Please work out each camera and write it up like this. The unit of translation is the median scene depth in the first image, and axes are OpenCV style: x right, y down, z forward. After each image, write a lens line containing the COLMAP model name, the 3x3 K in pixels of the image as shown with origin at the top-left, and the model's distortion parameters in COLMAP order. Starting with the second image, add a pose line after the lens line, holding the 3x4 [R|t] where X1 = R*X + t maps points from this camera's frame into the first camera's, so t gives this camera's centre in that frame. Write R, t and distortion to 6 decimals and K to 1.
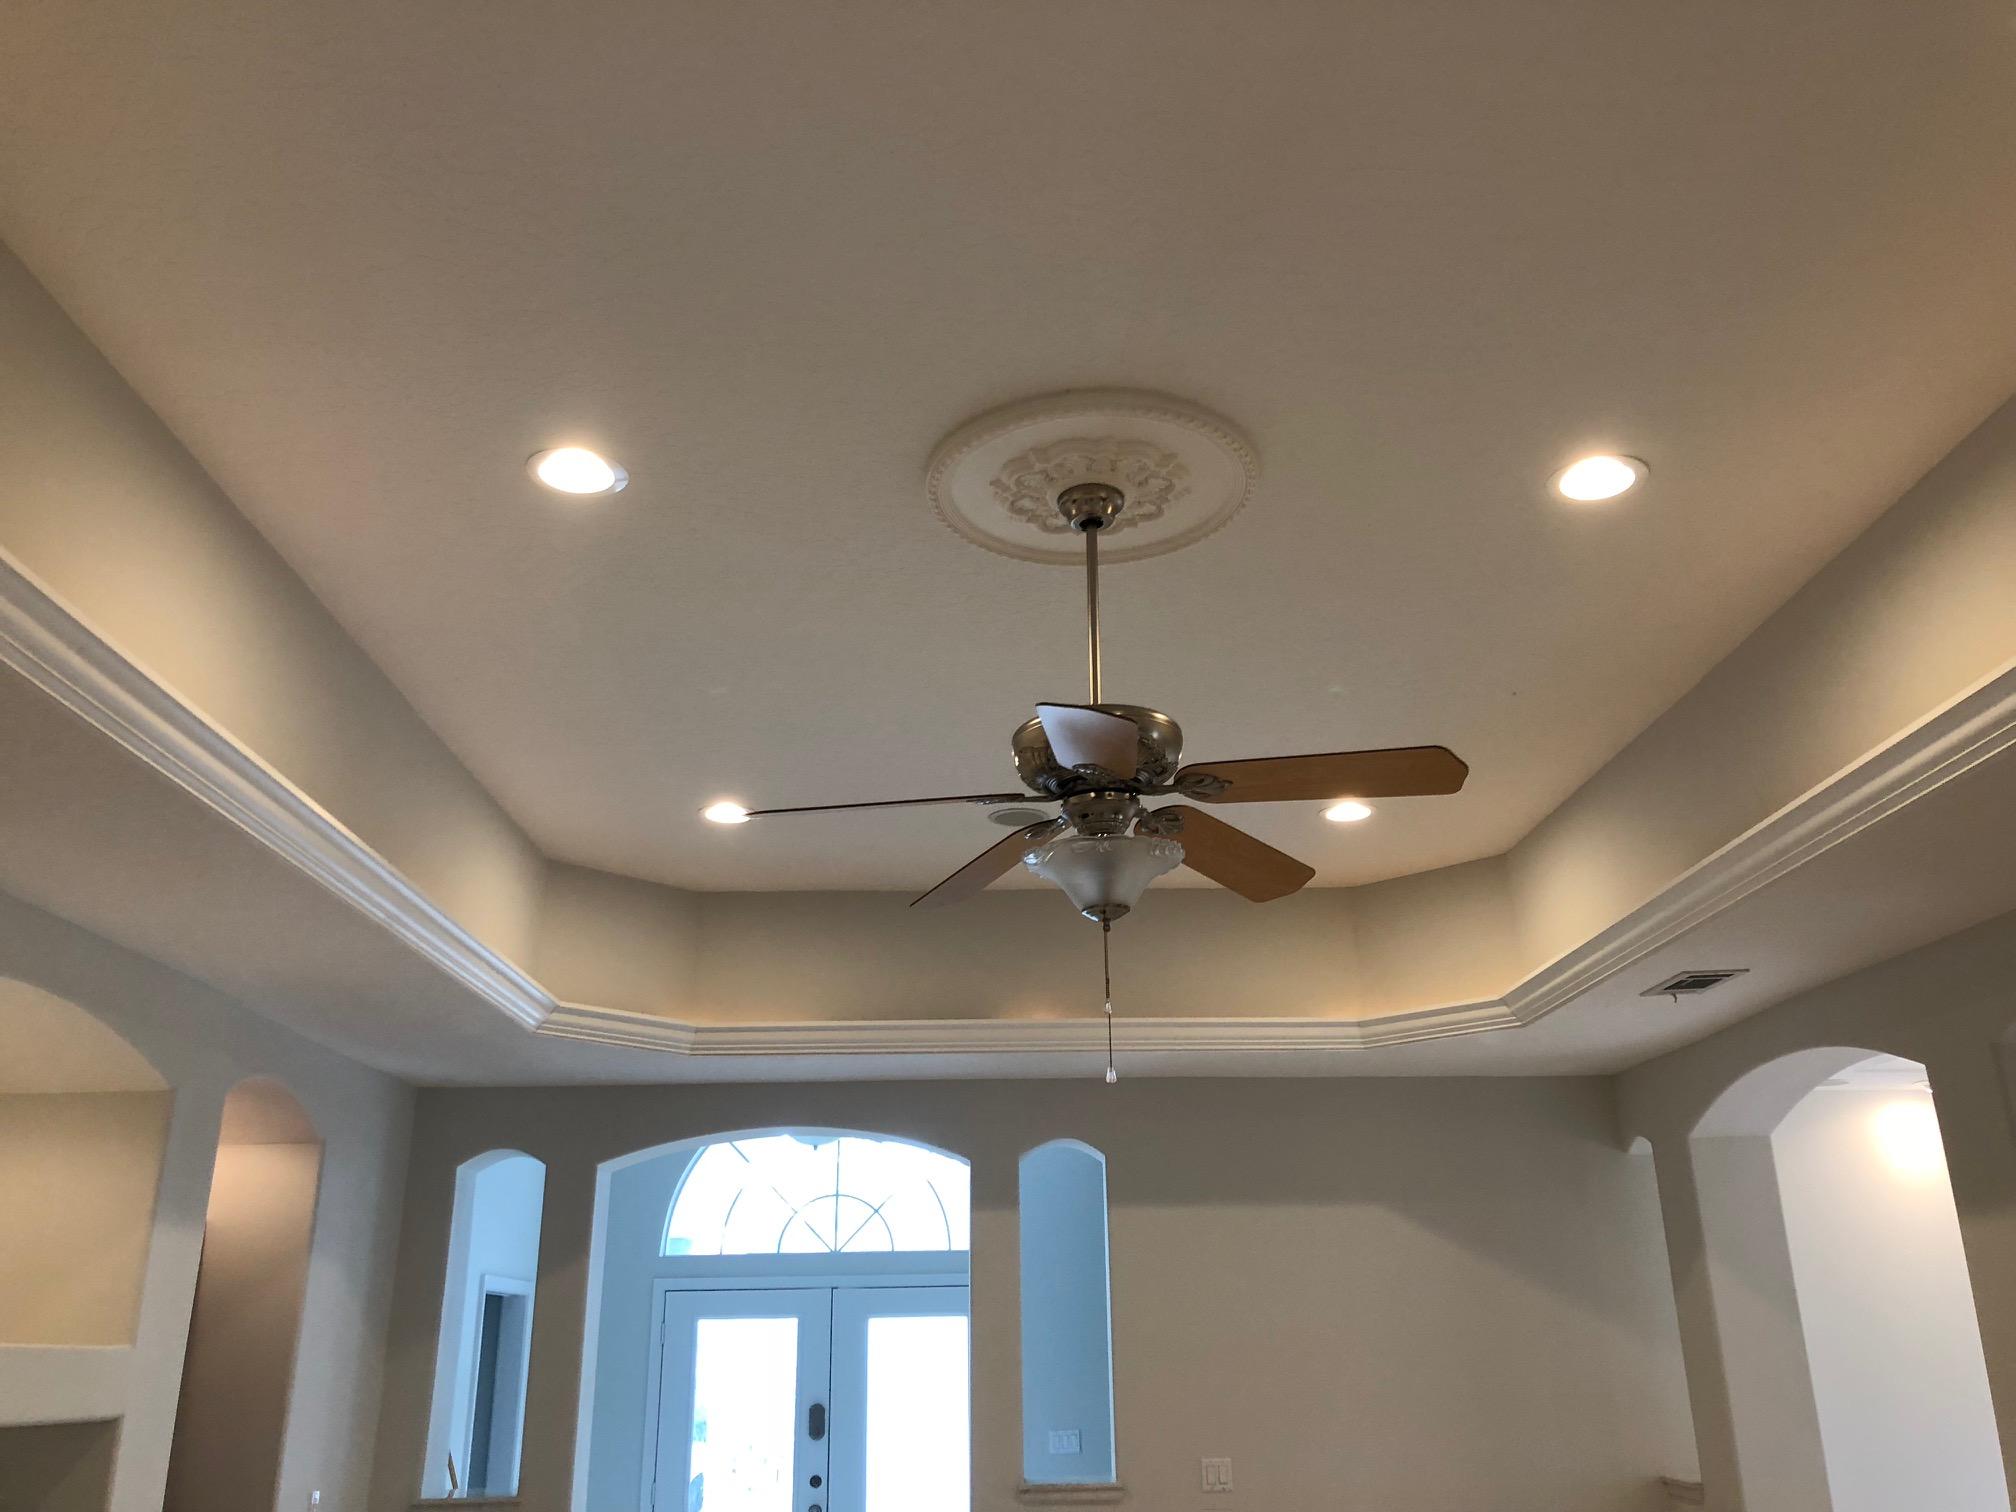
lens RADIAL K [[1646.1, 0, 1013.5], [0, 1646.1, 760.6], [0, 0, 1]] dist [0.041778, -0.034804]
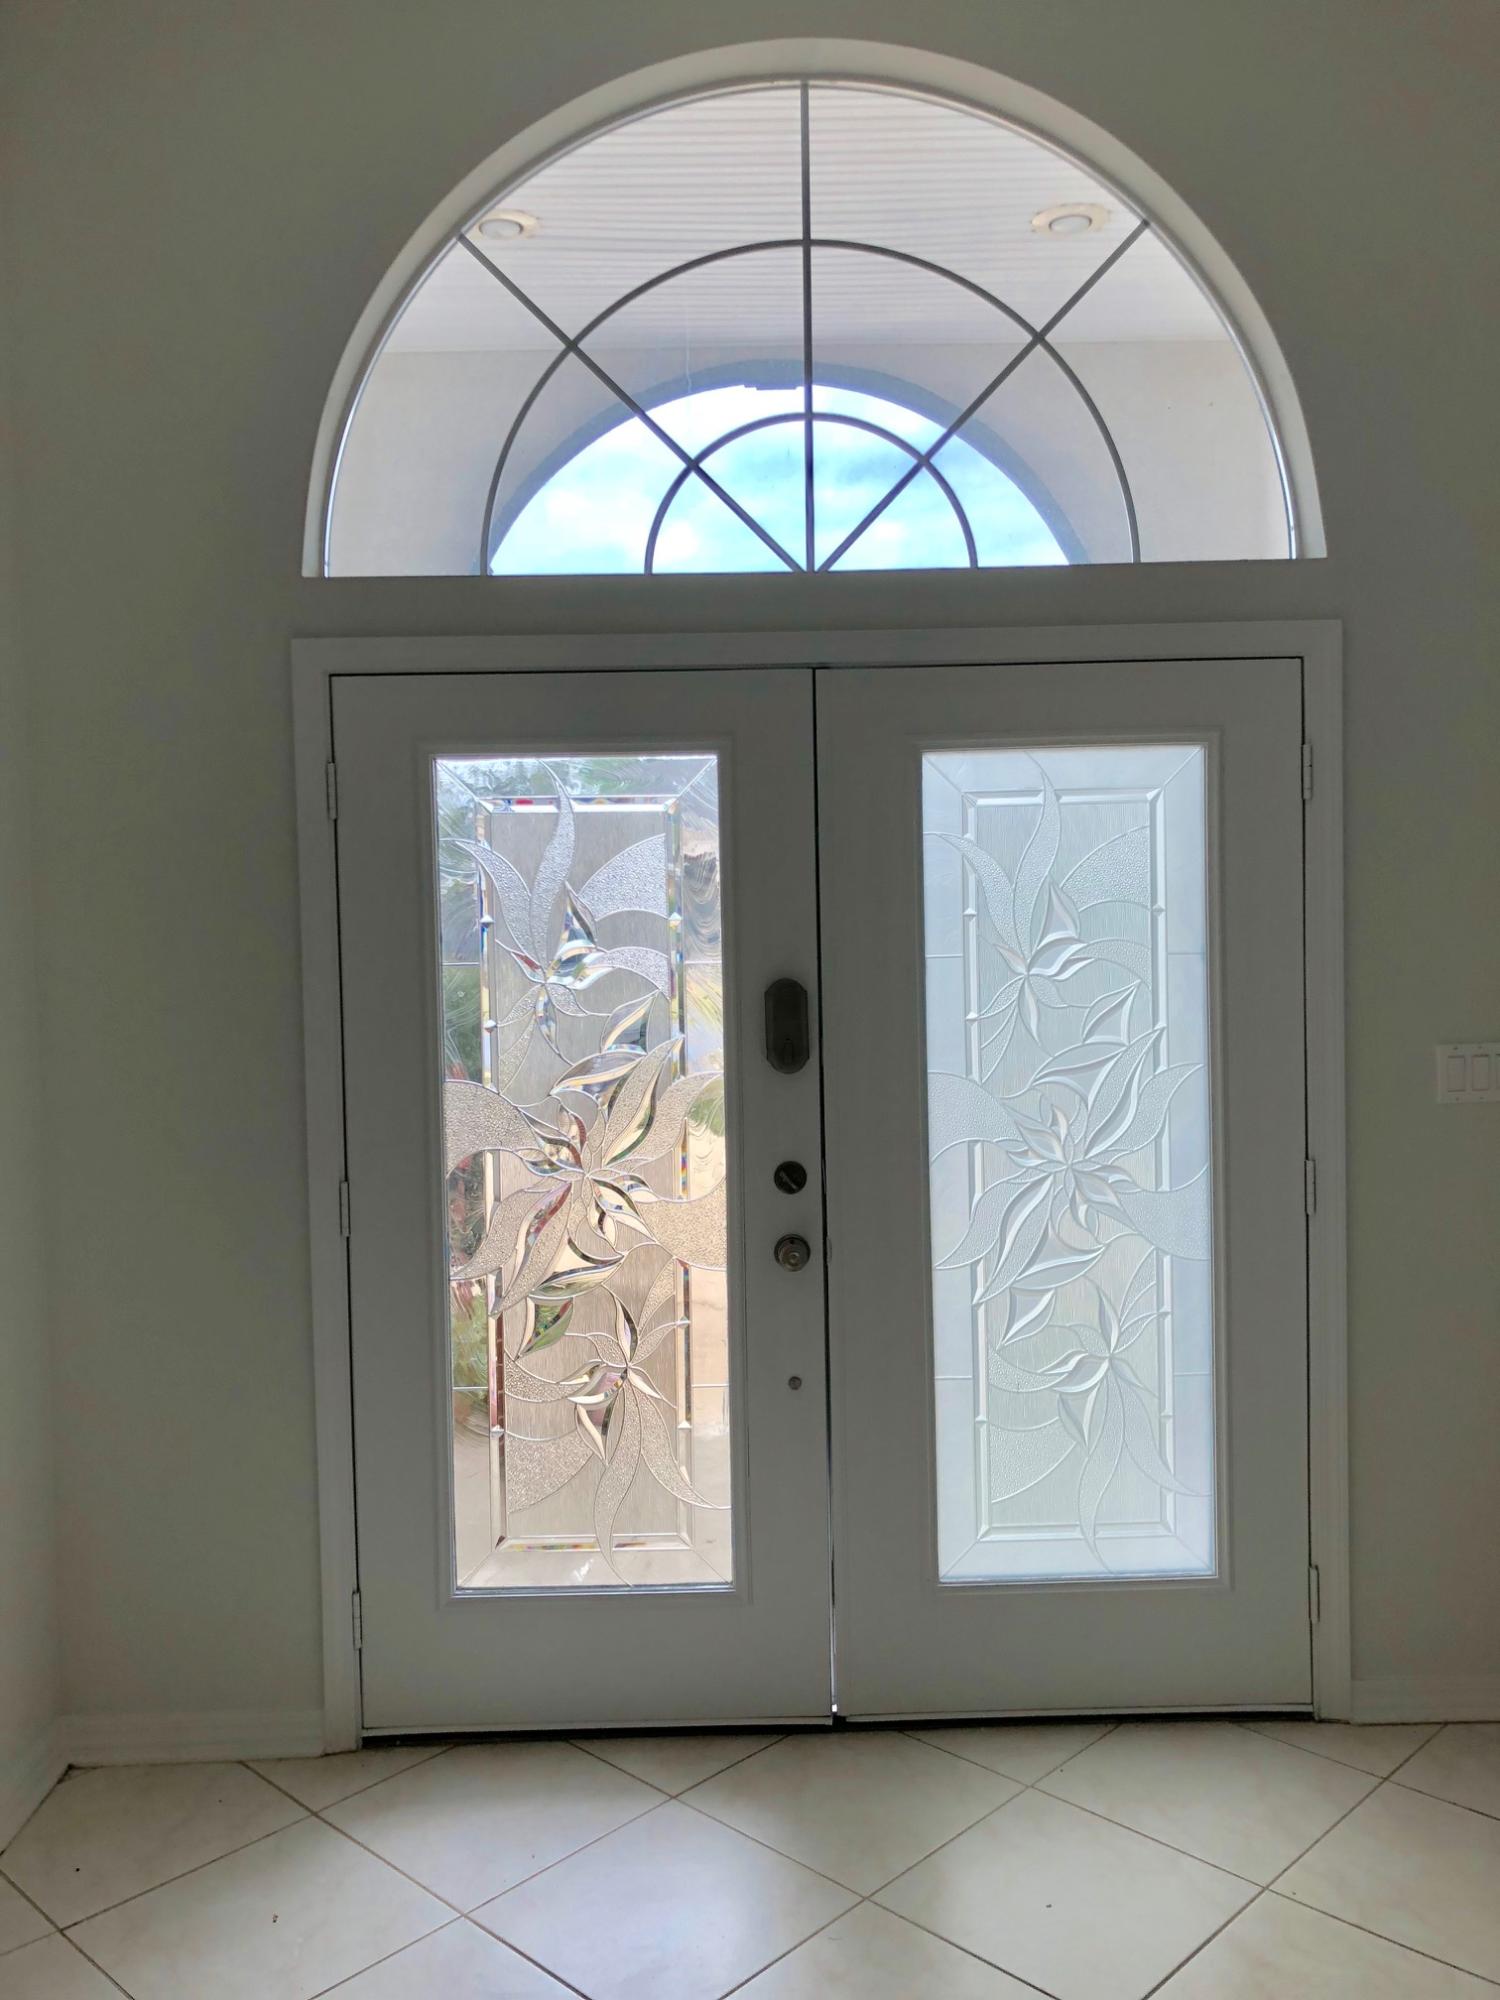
lens RADIAL K [[1633.0, 0, 737.4], [0, 1633.0, 945.7], [0, 0, 1]] dist [0.041778, -0.034804]
pose [[0.999984, -0.005529, -0.000792, -0.185574], [0.005407, 0.922675, 0.385542, 0.356253], [-0.001401, -0.385540, 0.922690, 0.980994]]
